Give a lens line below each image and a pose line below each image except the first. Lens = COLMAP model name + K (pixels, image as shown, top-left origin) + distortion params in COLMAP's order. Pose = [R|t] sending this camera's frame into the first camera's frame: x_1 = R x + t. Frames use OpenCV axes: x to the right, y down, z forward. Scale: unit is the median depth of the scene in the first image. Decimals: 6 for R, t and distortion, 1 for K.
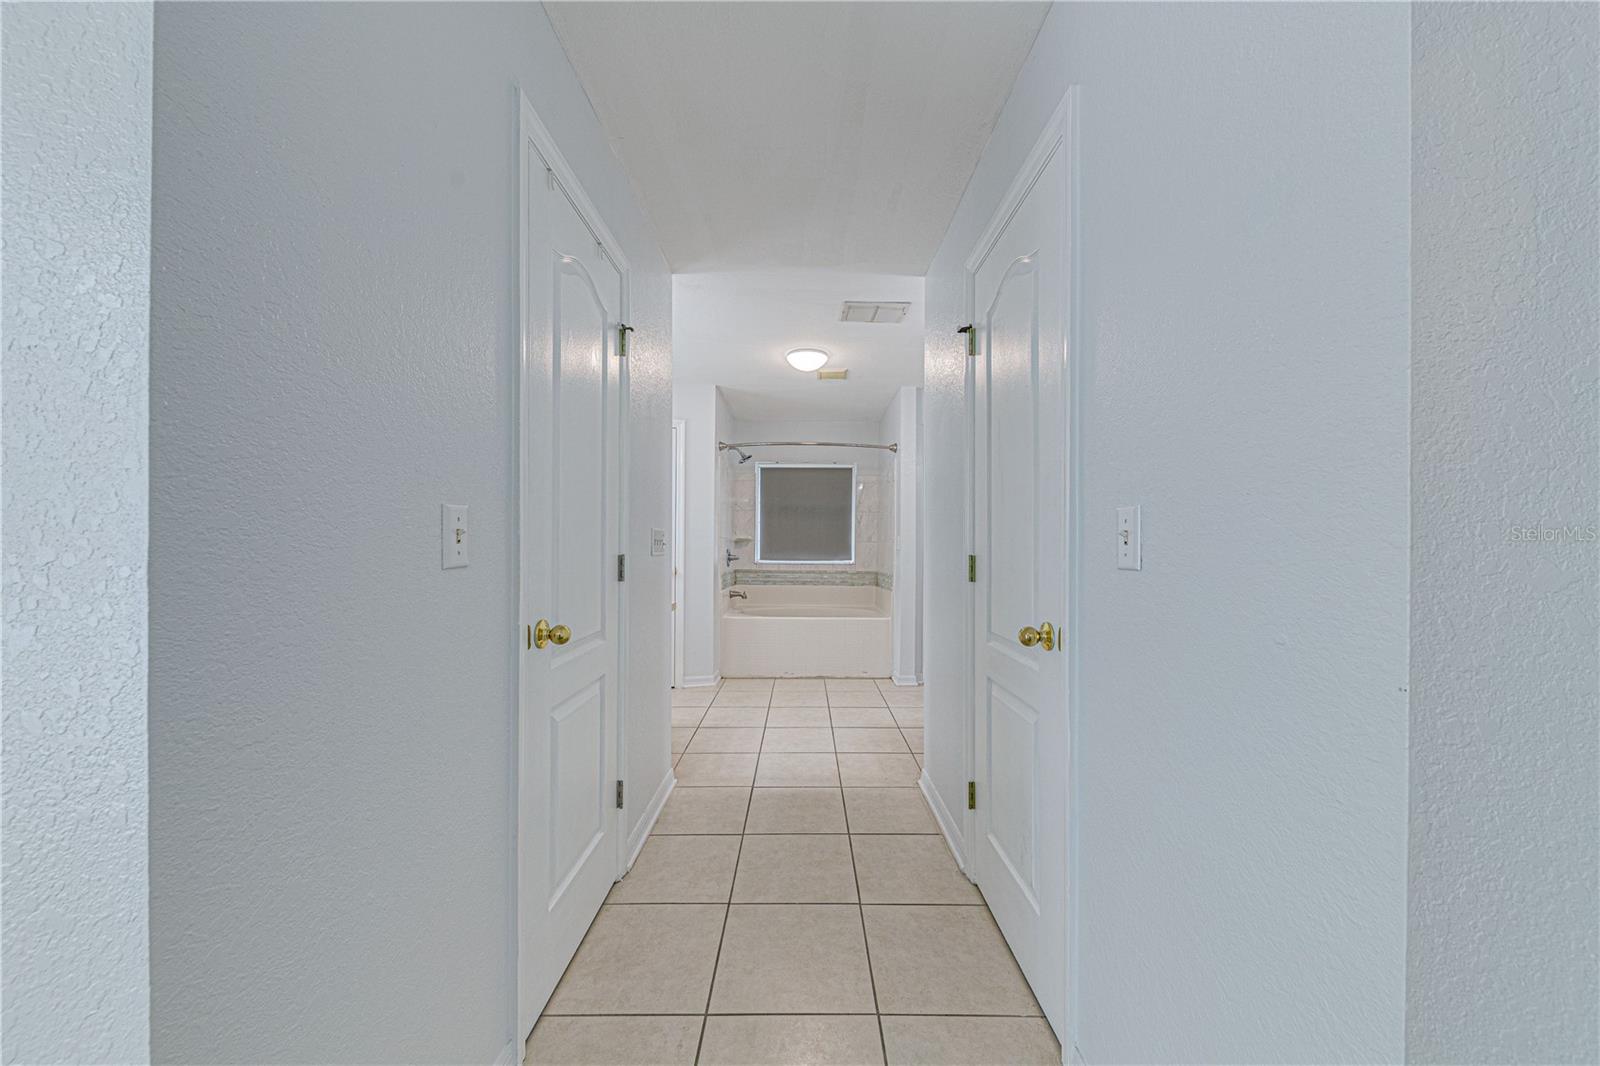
lens RADIAL K [[555.6, 0, 806.9], [0, 555.6, 537.8], [0, 0, 1]] dist [0.000926, -0.000228]
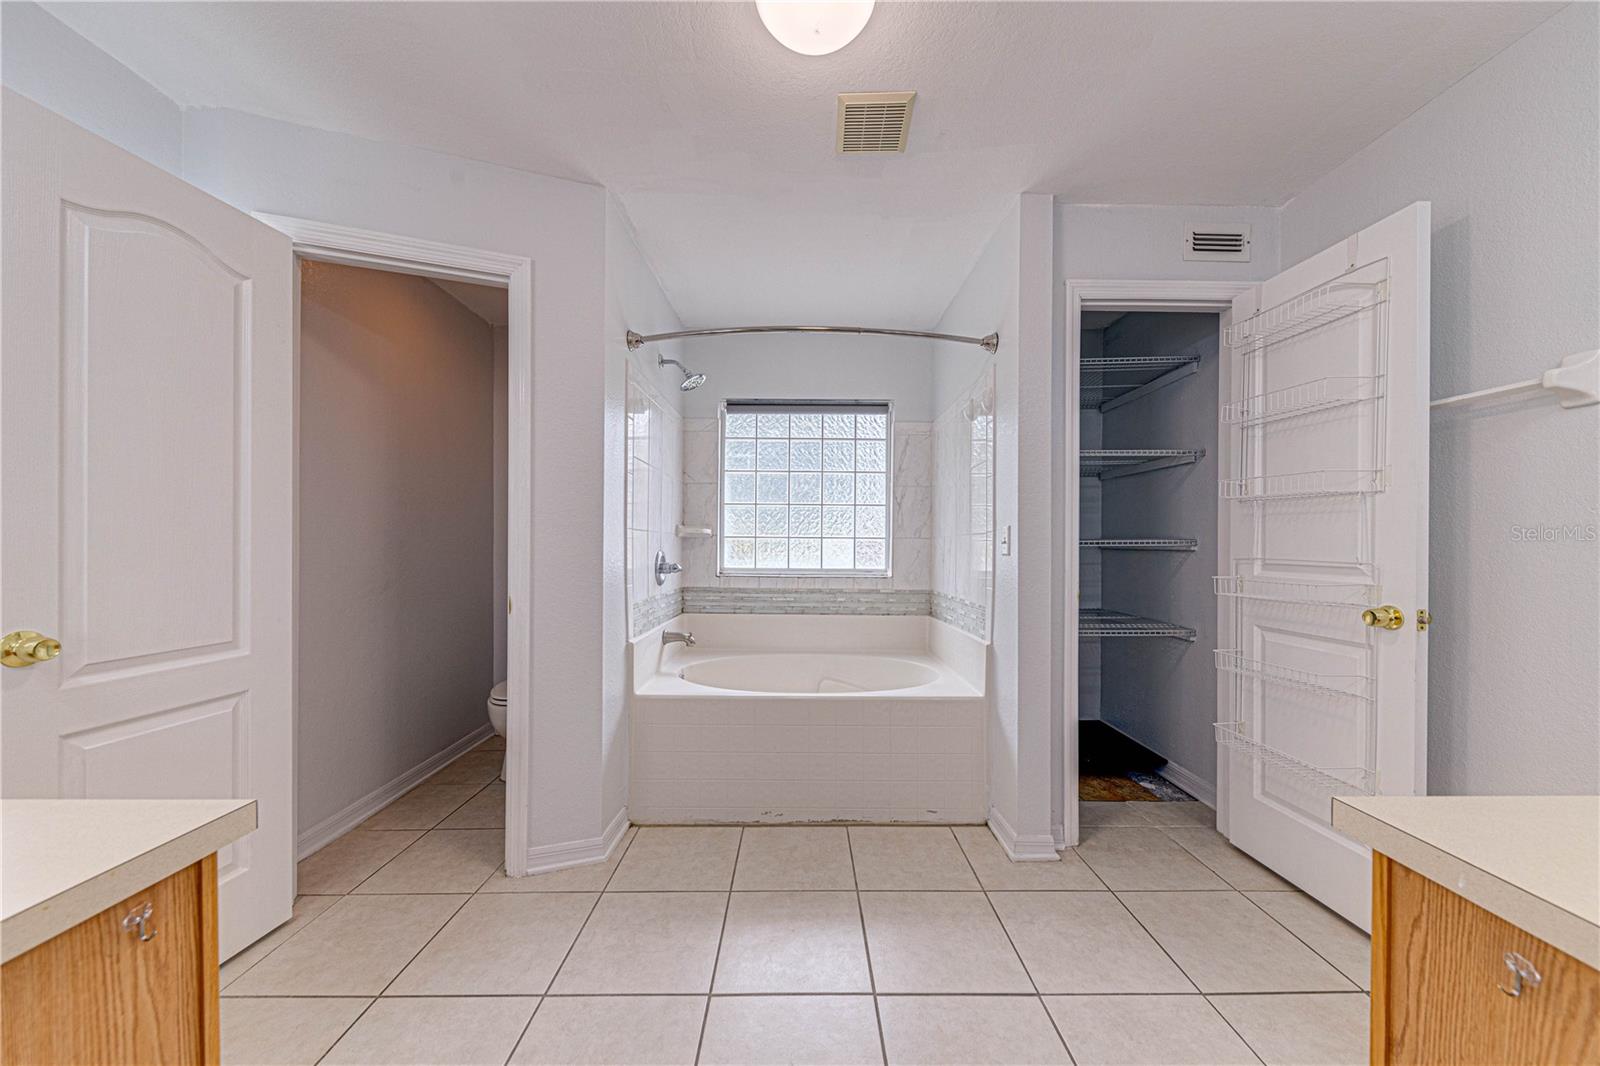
lens RADIAL K [[556.6, 0, 796.9], [0, 556.6, 542.4], [0, 0, 1]] dist [0.012089, -0.000103]
pose [[0.999894, -0.002028, -0.014419, -0.003187], [0.002151, 0.999962, 0.008503, 0.005940], [0.014402, -0.008533, 0.999860, 0.428315]]
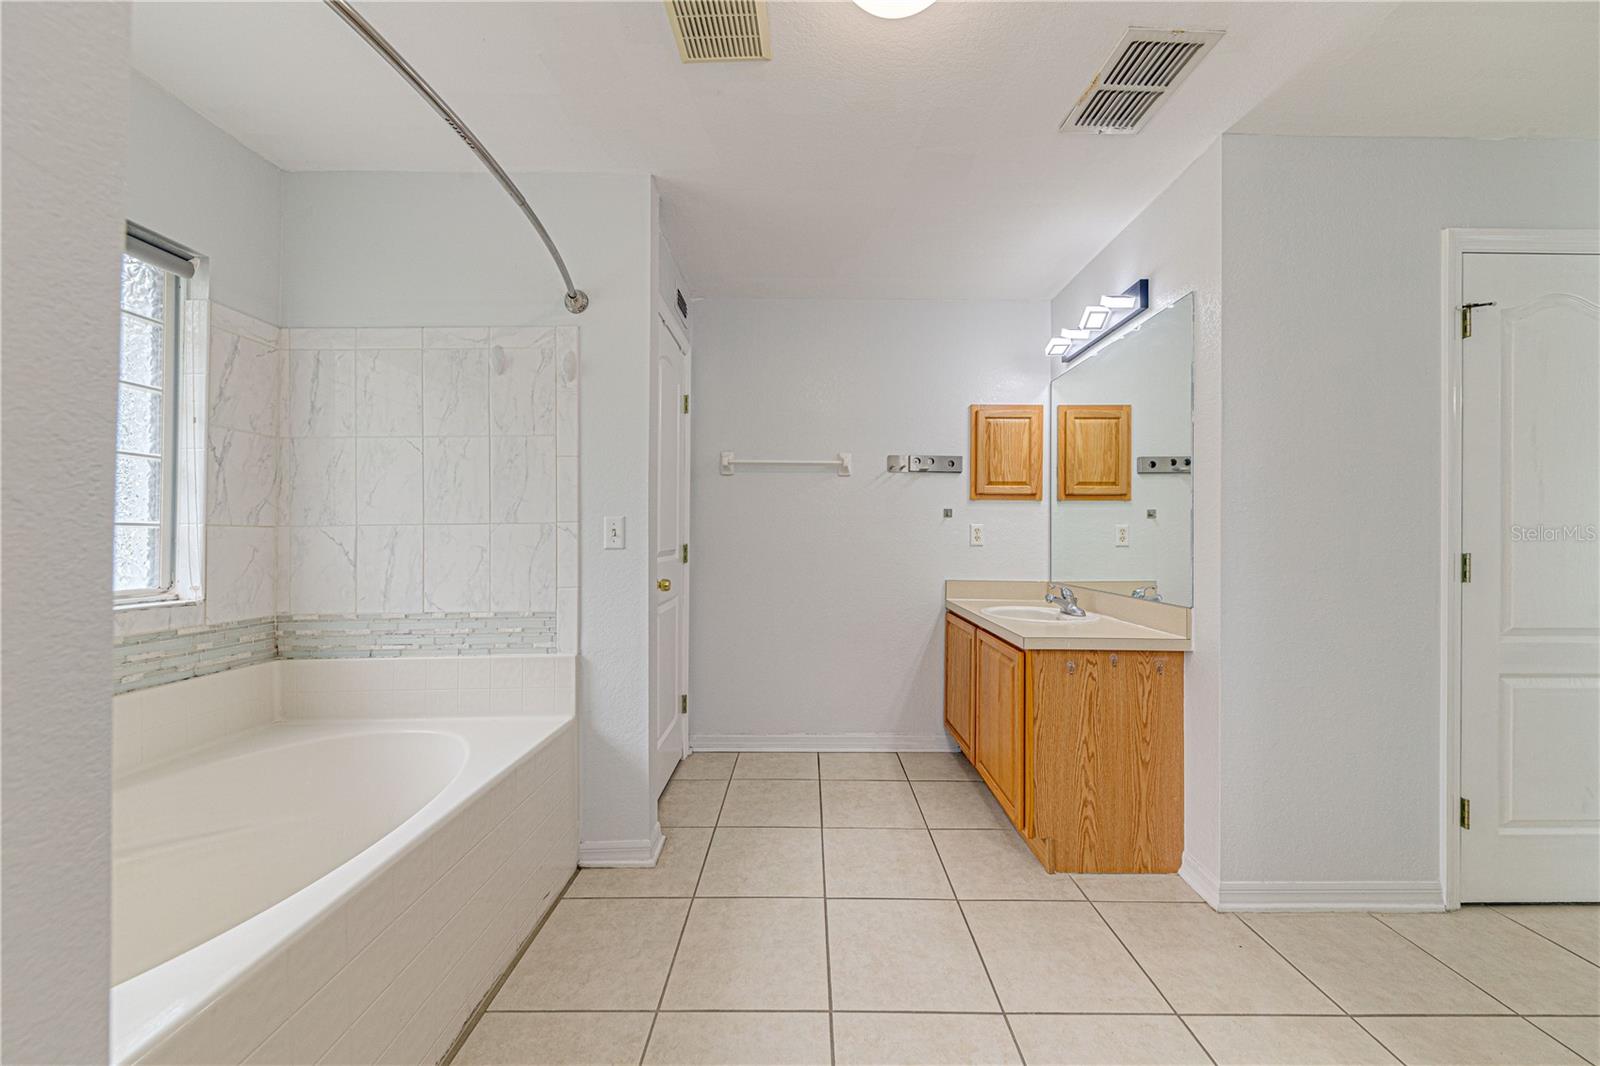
lens RADIAL K [[555.6, 0, 806.9], [0, 555.6, 537.8], [0, 0, 1]] dist [0.000926, -0.000228]
pose [[0.007754, -0.002786, 0.999966, -0.206837], [-0.012430, 0.999919, 0.002883, 0.008672], [-0.999893, -0.012452, 0.007719, 0.687240]]
